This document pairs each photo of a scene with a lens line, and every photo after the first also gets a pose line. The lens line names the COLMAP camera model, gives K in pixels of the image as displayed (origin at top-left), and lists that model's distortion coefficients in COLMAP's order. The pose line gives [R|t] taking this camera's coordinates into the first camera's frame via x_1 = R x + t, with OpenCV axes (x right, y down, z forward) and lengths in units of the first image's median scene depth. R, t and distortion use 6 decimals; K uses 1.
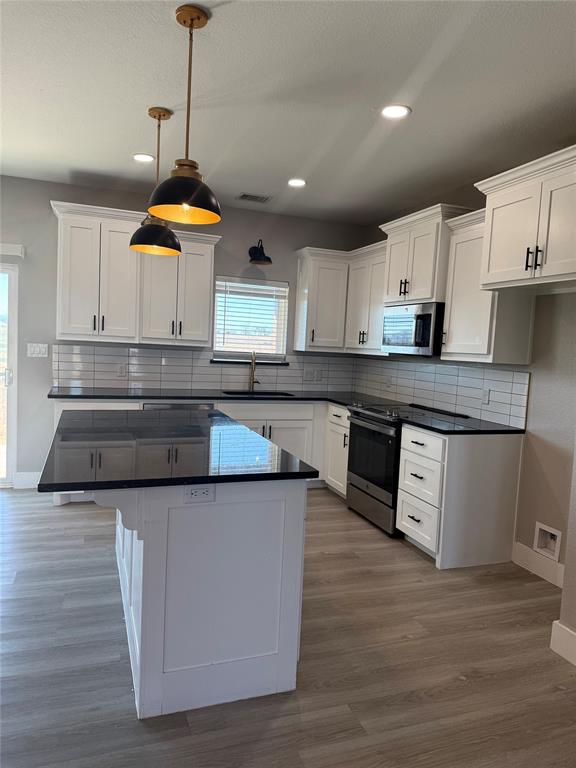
lens RADIAL K [[544.2, 0, 290.3], [0, 544.2, 381.1], [0, 0, 1]] dist [0.040652, -0.000379]
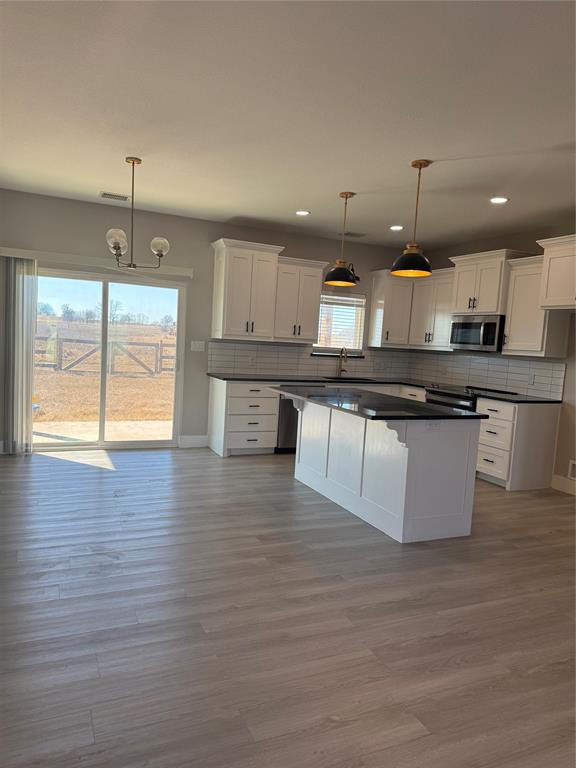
lens RADIAL K [[526.2, 0, 288.0], [0, 526.2, 384.0], [0, 0, 1]] dist [0.002113, -0.000832]
pose [[0.998582, 0.000700, 0.053237, -0.316451], [-0.001752, 0.999804, 0.019724, 0.011365], [-0.053213, -0.019789, 0.998387, -0.321411]]
